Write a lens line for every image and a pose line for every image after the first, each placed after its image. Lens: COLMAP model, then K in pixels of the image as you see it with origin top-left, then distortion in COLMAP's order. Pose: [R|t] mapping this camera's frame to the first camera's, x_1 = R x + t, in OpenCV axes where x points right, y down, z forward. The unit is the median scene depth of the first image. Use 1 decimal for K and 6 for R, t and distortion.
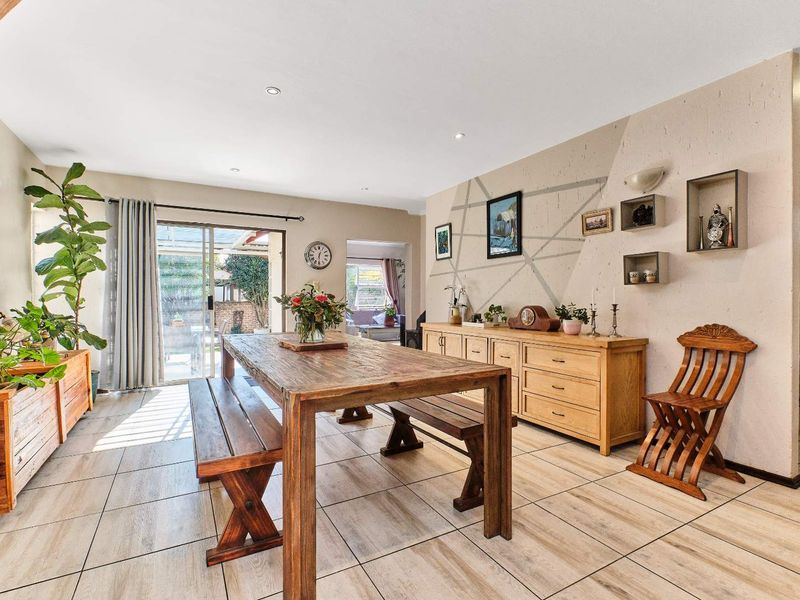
lens RADIAL K [[394.9, 0, 394.9], [0, 394.9, 298.9], [0, 0, 1]] dist [-0.003614, -0.004591]
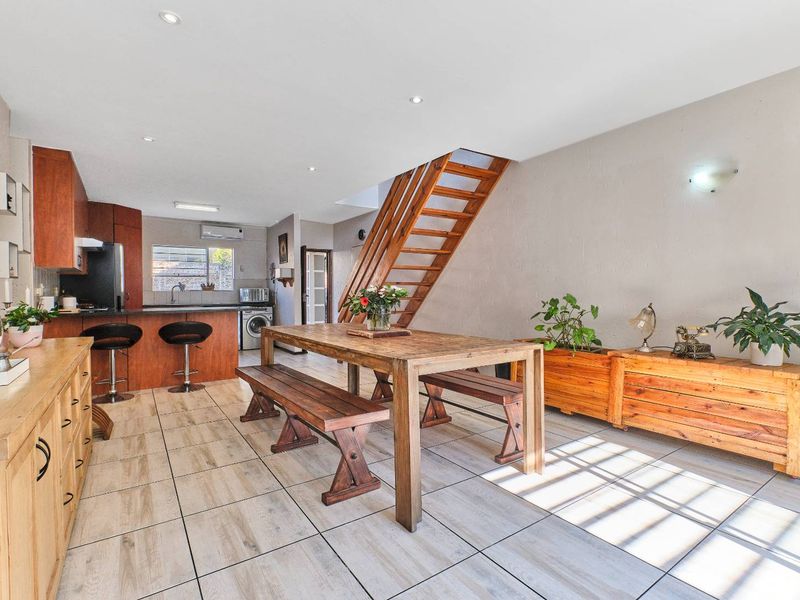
lens RADIAL K [[394.9, 0, 393.9], [0, 394.9, 298.7], [0, 0, 1]] dist [-0.003614, -0.004591]
pose [[-0.995809, 0.007388, -0.091156, -0.099468], [0.005993, 0.999861, 0.015575, -0.002640], [0.091258, 0.014964, -0.995715, 1.390534]]
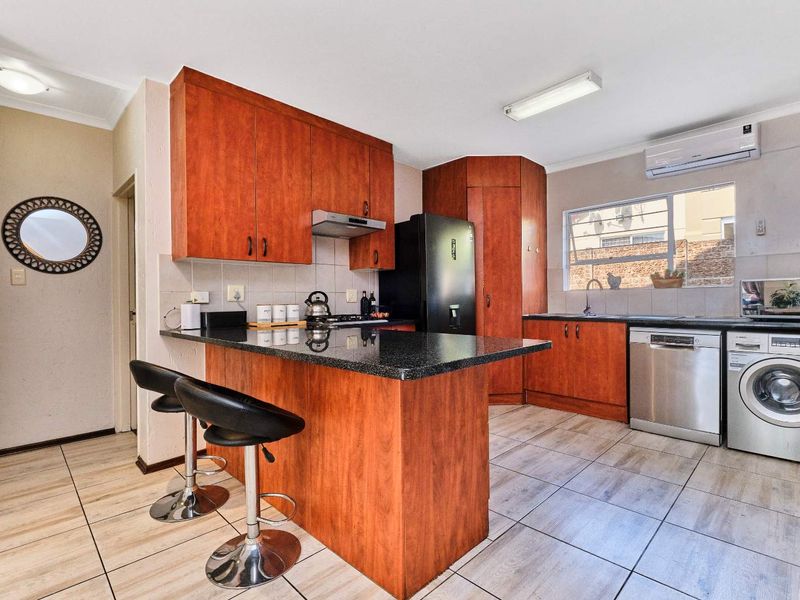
lens RADIAL K [[394.9, 0, 398.6], [0, 394.9, 298.3], [0, 0, 1]] dist [-0.003614, -0.004591]
pose [[-0.276863, 0.004646, 0.960898, -0.050687], [0.012082, 0.999926, -0.001354, -0.001218], [-0.960833, 0.011235, -0.276899, 0.181654]]
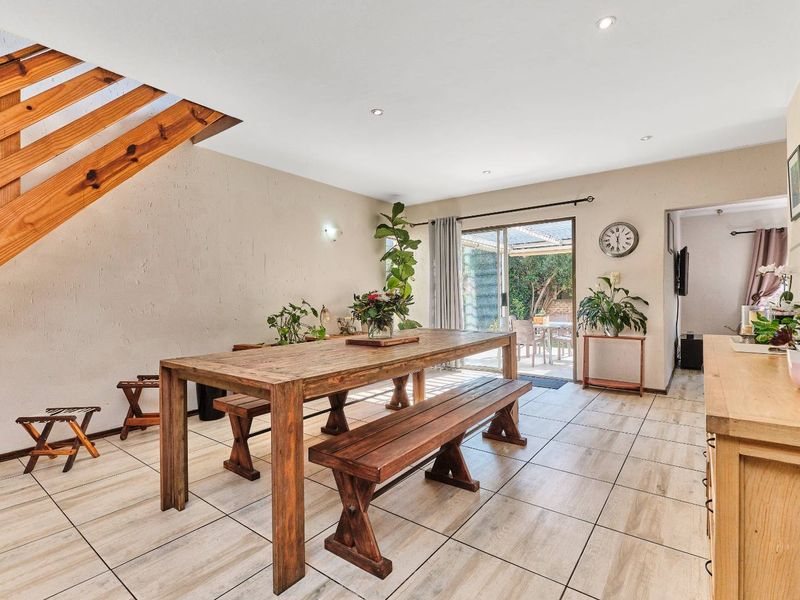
lens RADIAL K [[394.9, 0, 399.6], [0, 394.9, 295.5], [0, 0, 1]] dist [-0.003614, -0.004591]
pose [[0.404332, -0.005159, -0.914598, 0.501522], [0.011132, 0.999938, -0.000719, -0.003220], [0.914544, -0.009891, 0.404365, 0.398121]]
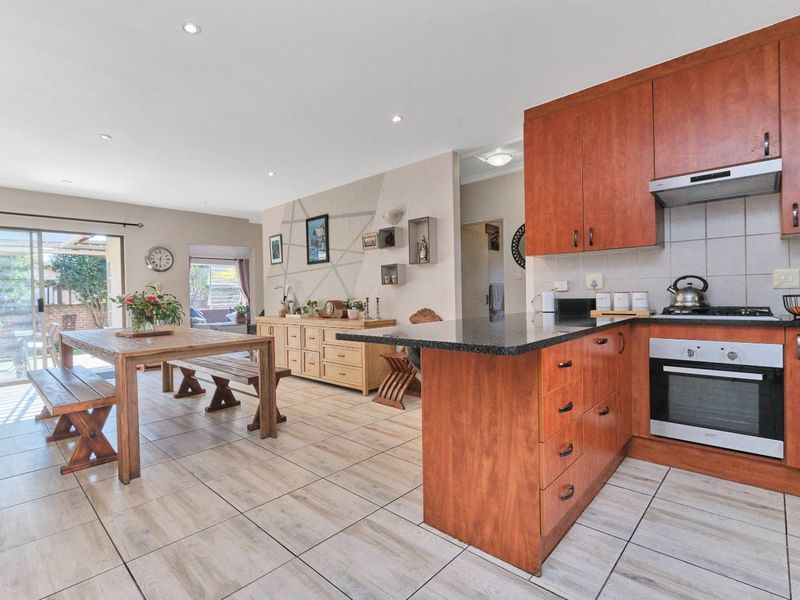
lens RADIAL K [[394.9, 0, 399.4], [0, 394.9, 299.4], [0, 0, 1]] dist [-0.003614, -0.004591]
pose [[0.947577, -0.024238, 0.318606, 0.118846], [0.021417, 0.999694, 0.012355, 0.002329], [-0.318808, -0.004884, 0.947807, -0.342210]]
